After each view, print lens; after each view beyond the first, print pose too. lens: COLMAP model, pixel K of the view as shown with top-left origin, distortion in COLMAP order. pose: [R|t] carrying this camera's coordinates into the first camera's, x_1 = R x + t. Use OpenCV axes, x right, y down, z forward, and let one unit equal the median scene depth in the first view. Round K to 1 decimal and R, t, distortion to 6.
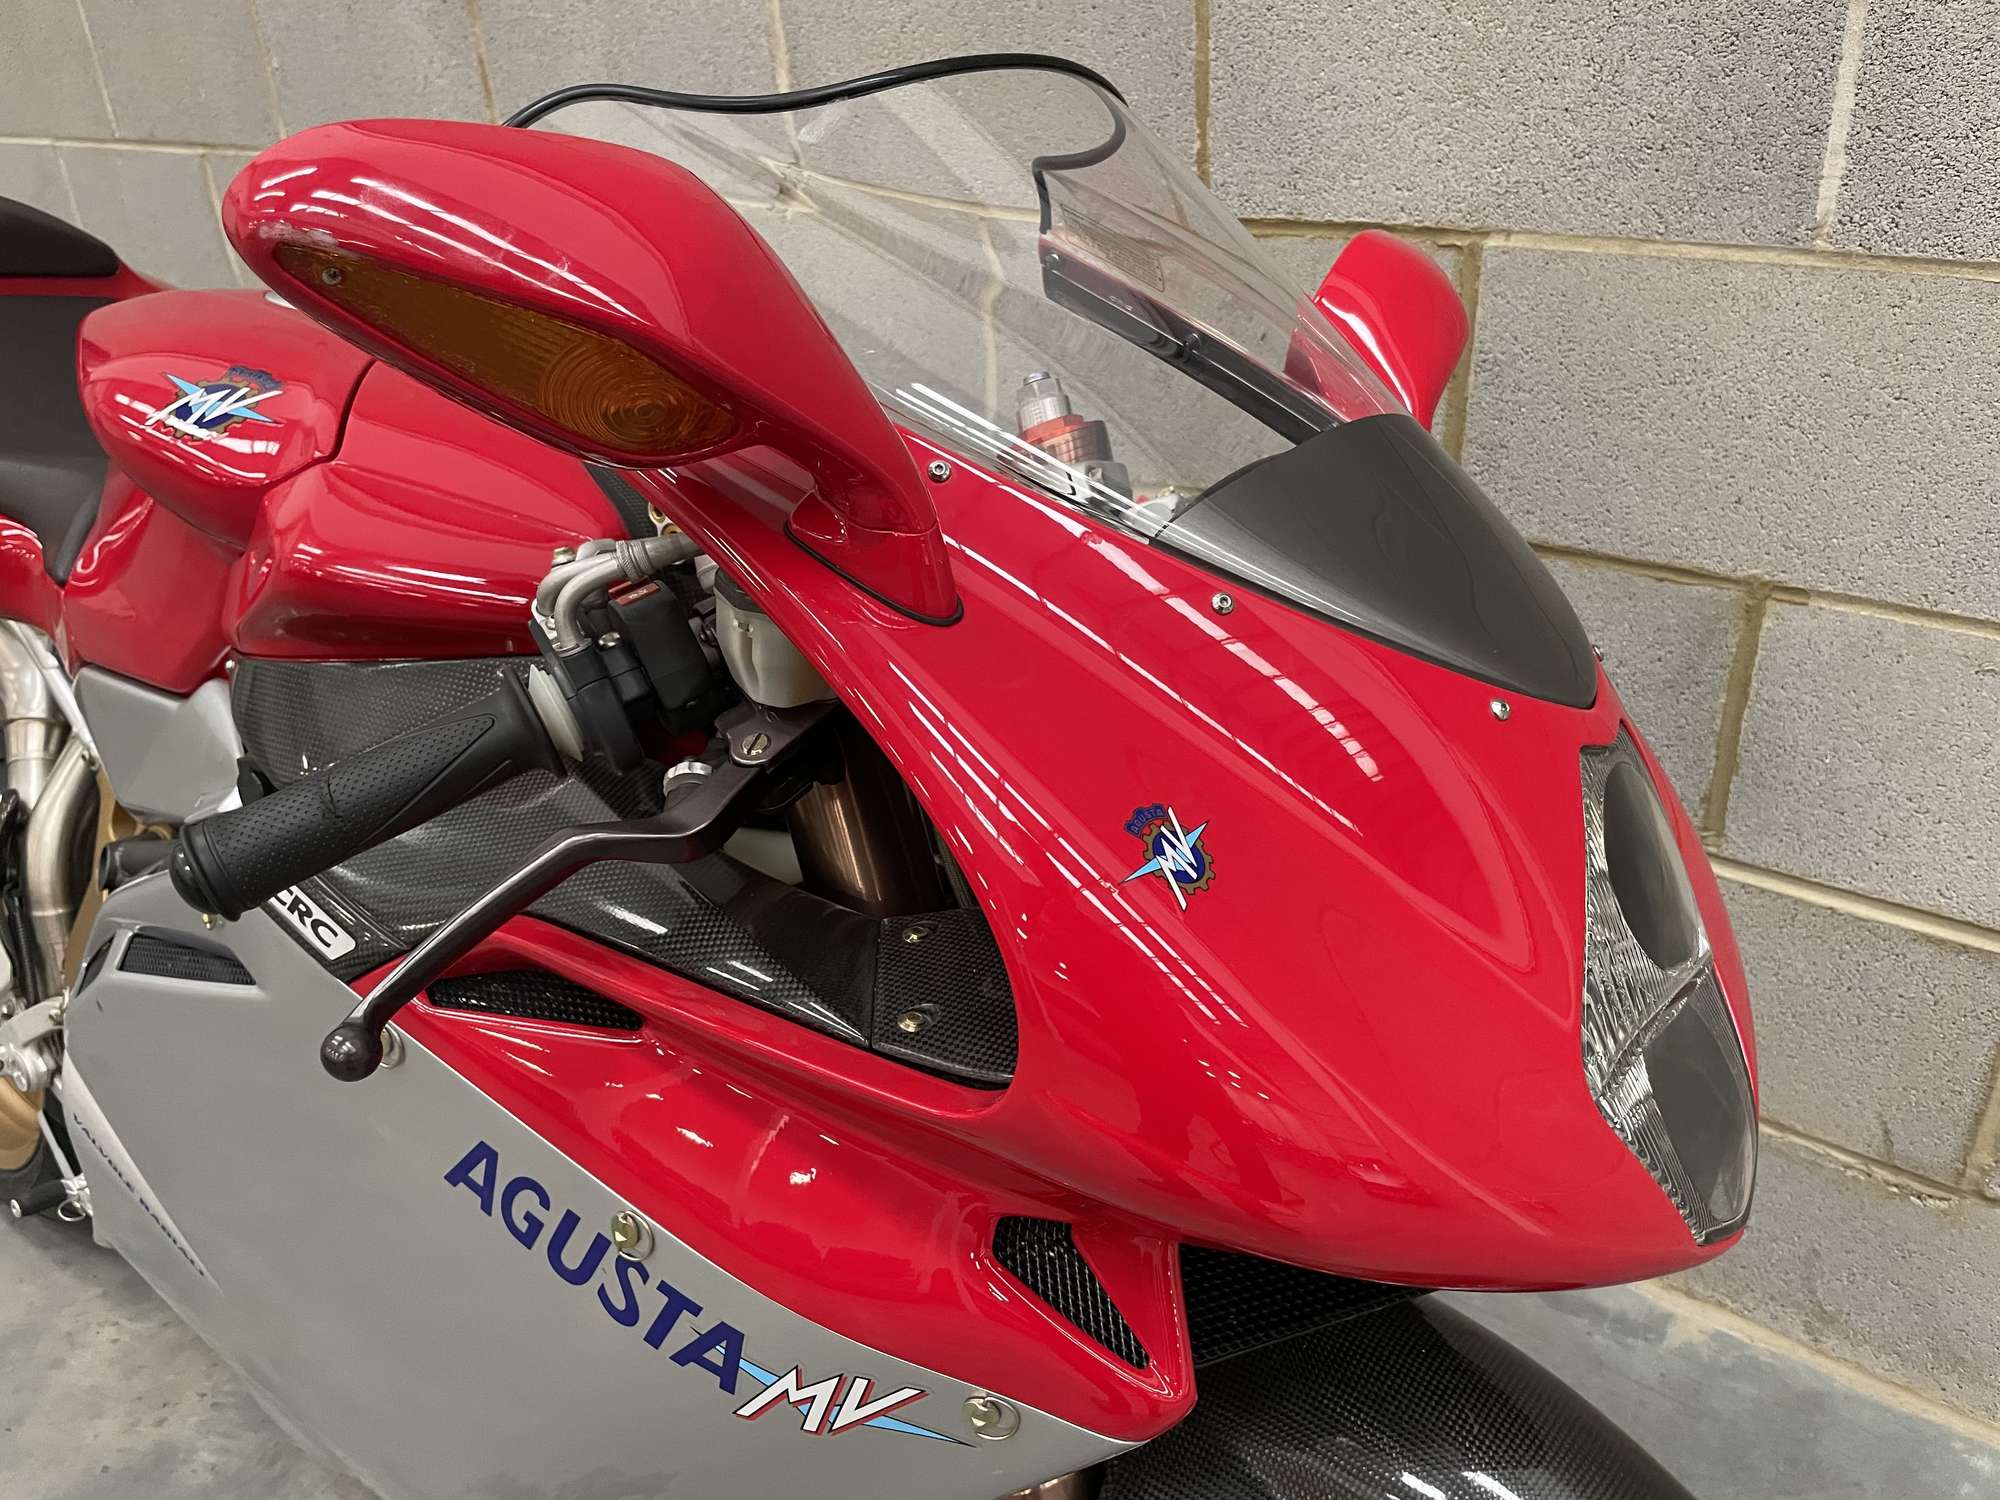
lens RADIAL K [[1538.1, 0, 997.0], [0, 1538.1, 759.9], [0, 0, 1]] dist [0.078398, -0.119361]
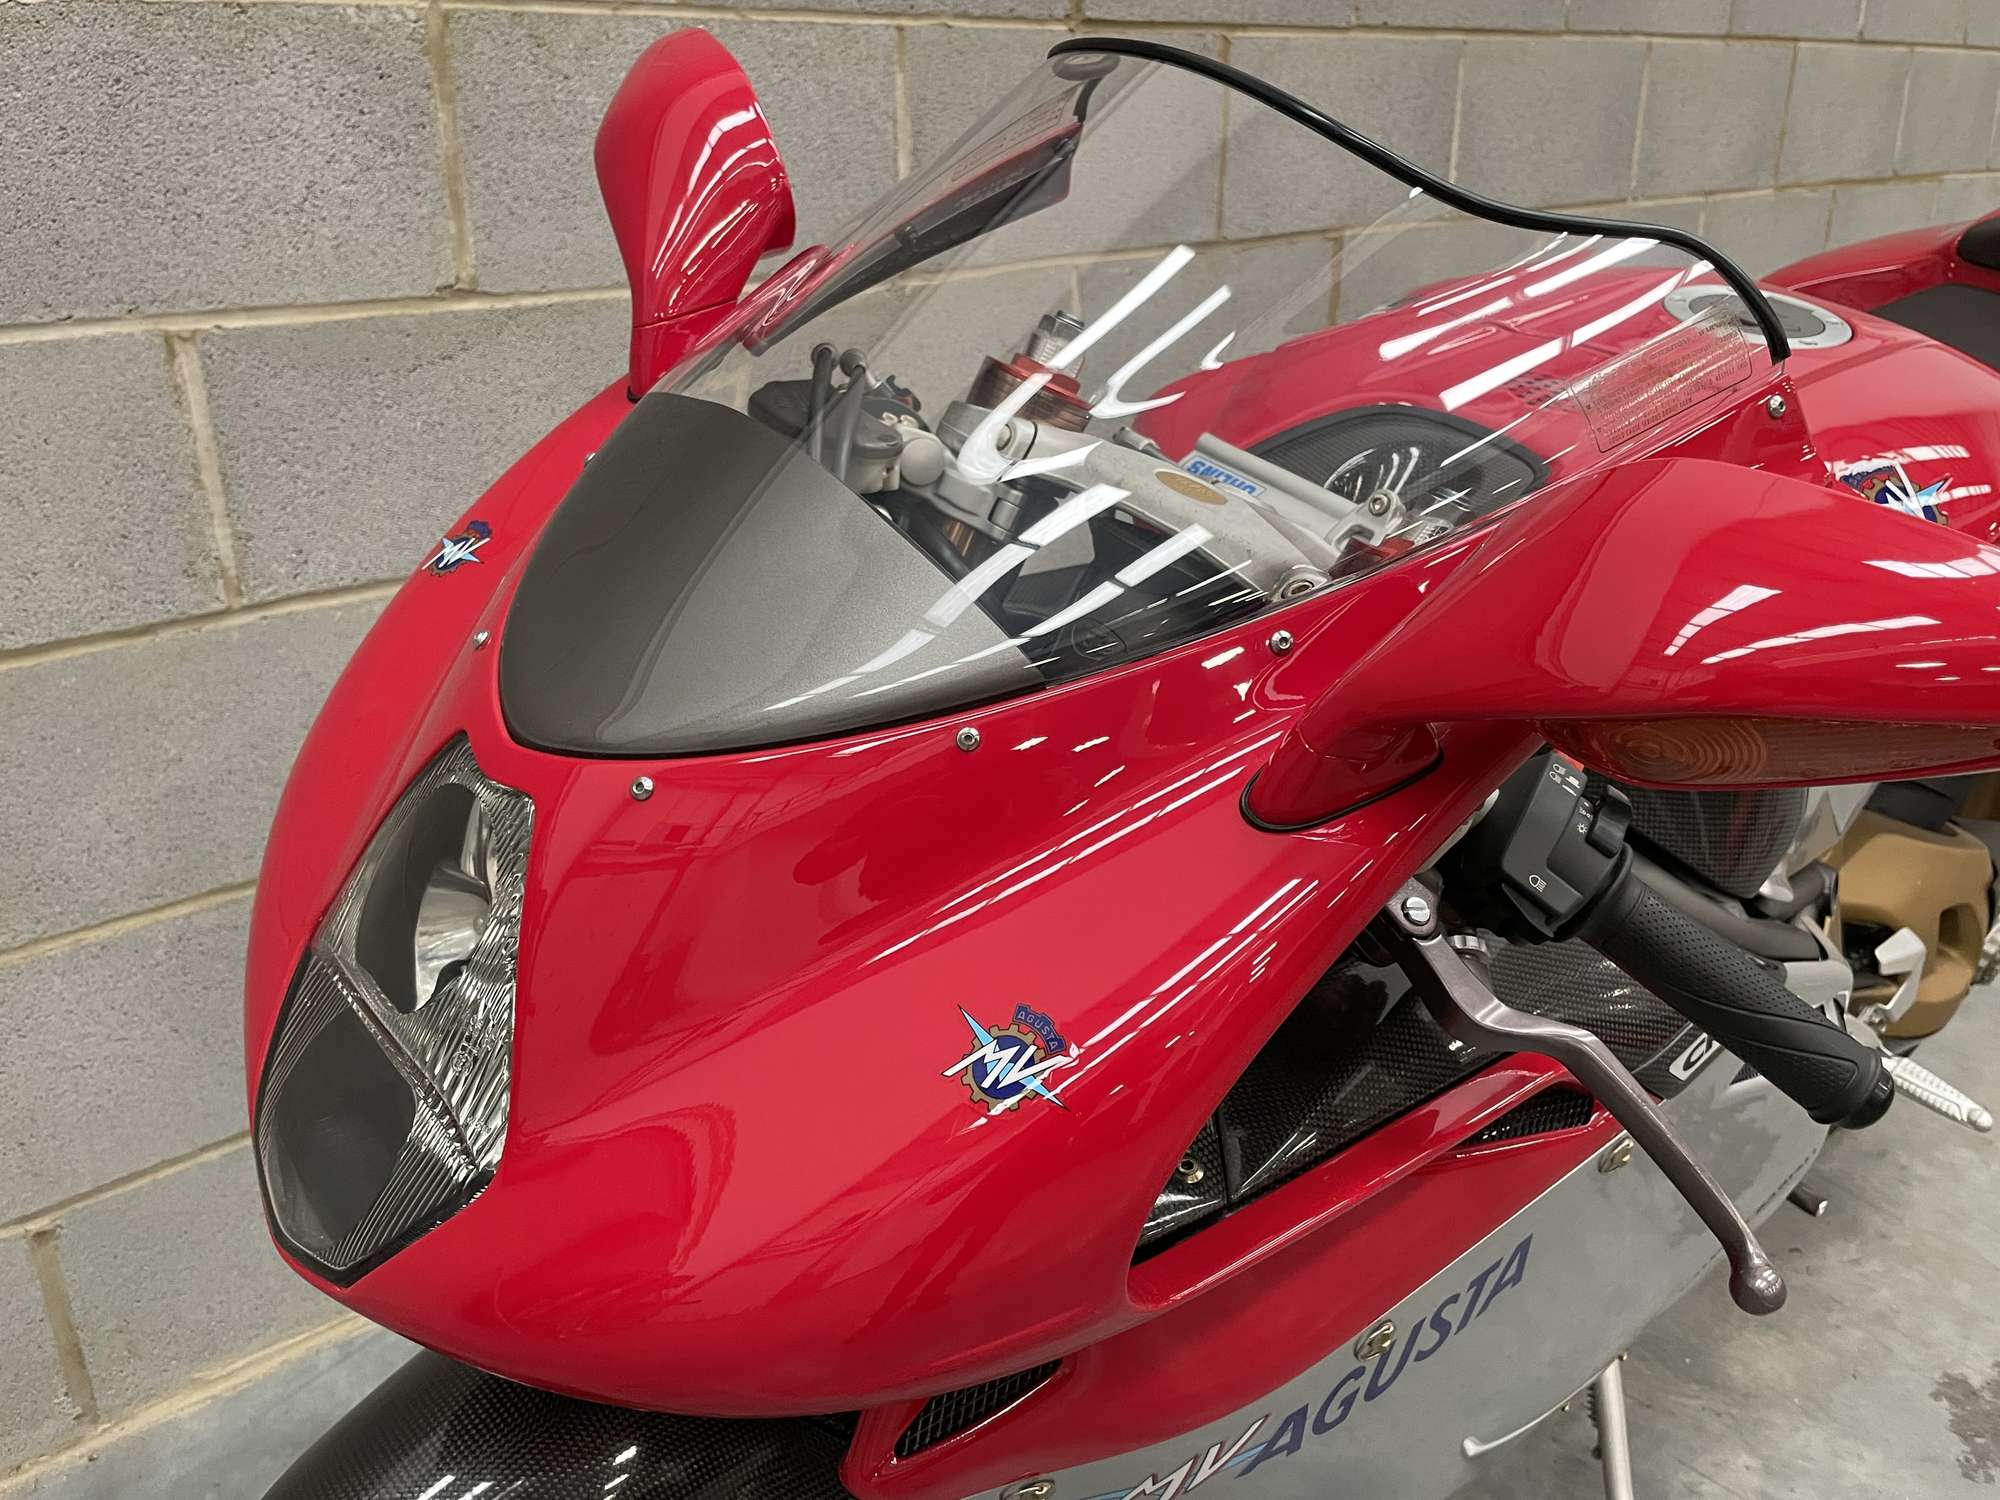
lens RADIAL K [[1645.4, 0, 1013.2], [0, 1645.4, 735.4], [0, 0, 1]] dist [0.084471, -0.128710]
pose [[0.191874, -0.297361, 0.935287, -1.642322], [0.464781, 0.866881, 0.180263, -0.348734], [-0.864386, 0.400116, 0.304540, 0.967696]]
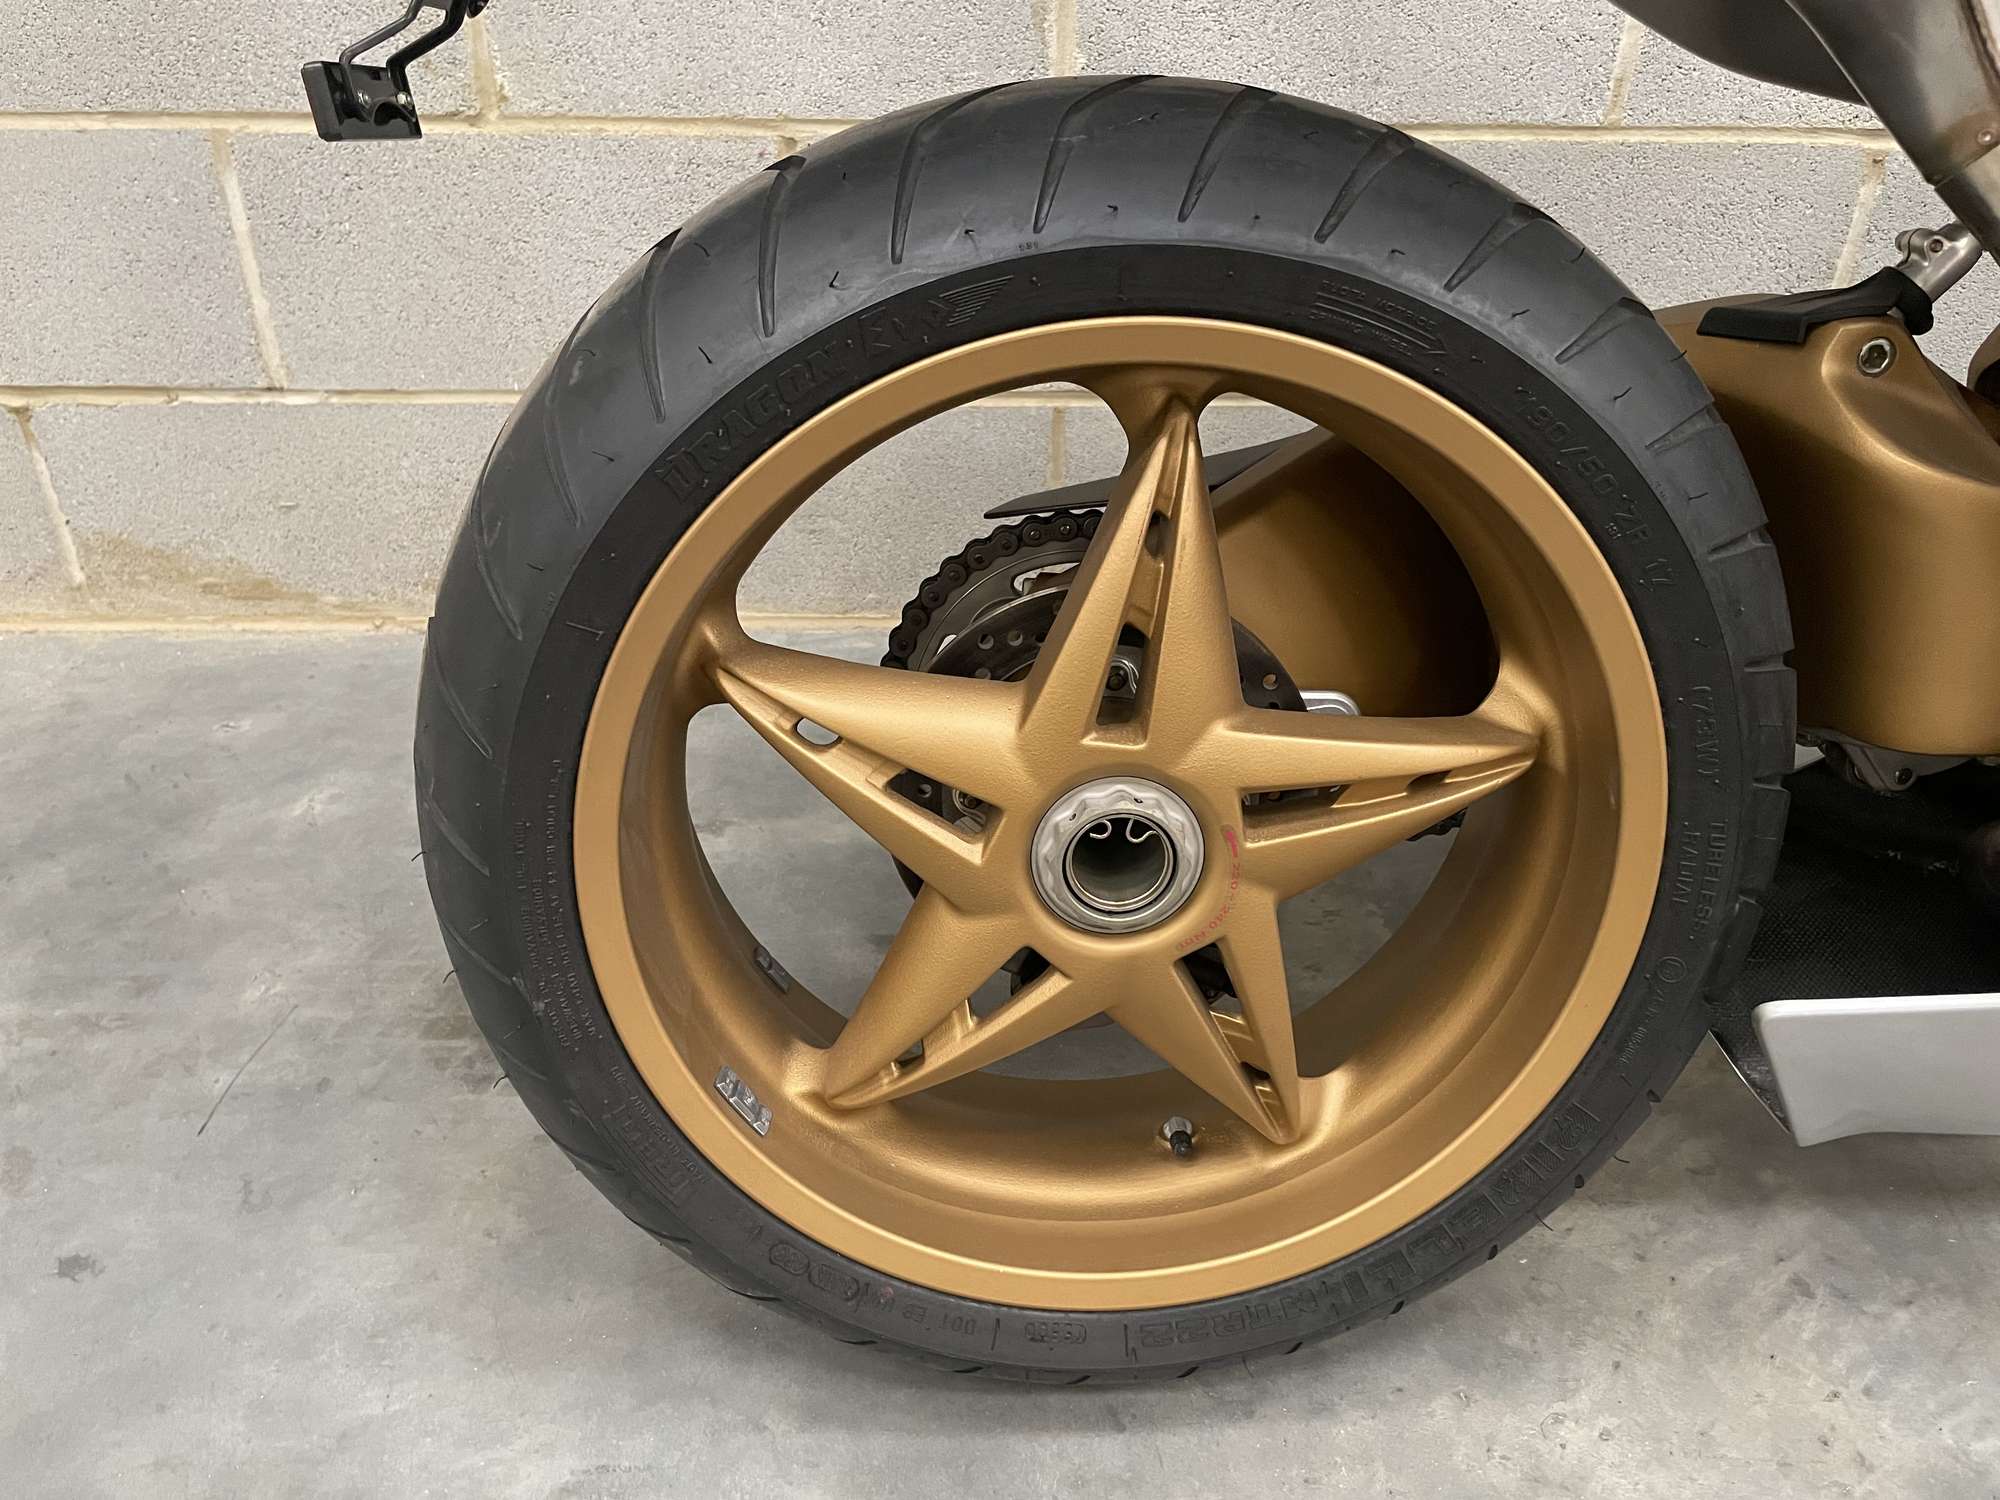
lens RADIAL K [[1554.4, 0, 983.9], [0, 1554.4, 738.4], [0, 0, 1]] dist [0.062627, -0.087727]
pose [[0.767312, -0.287767, 0.573082, -1.287868], [0.253144, 0.957008, 0.141611, 0.010316], [-0.589195, 0.036412, 0.807170, 0.880219]]
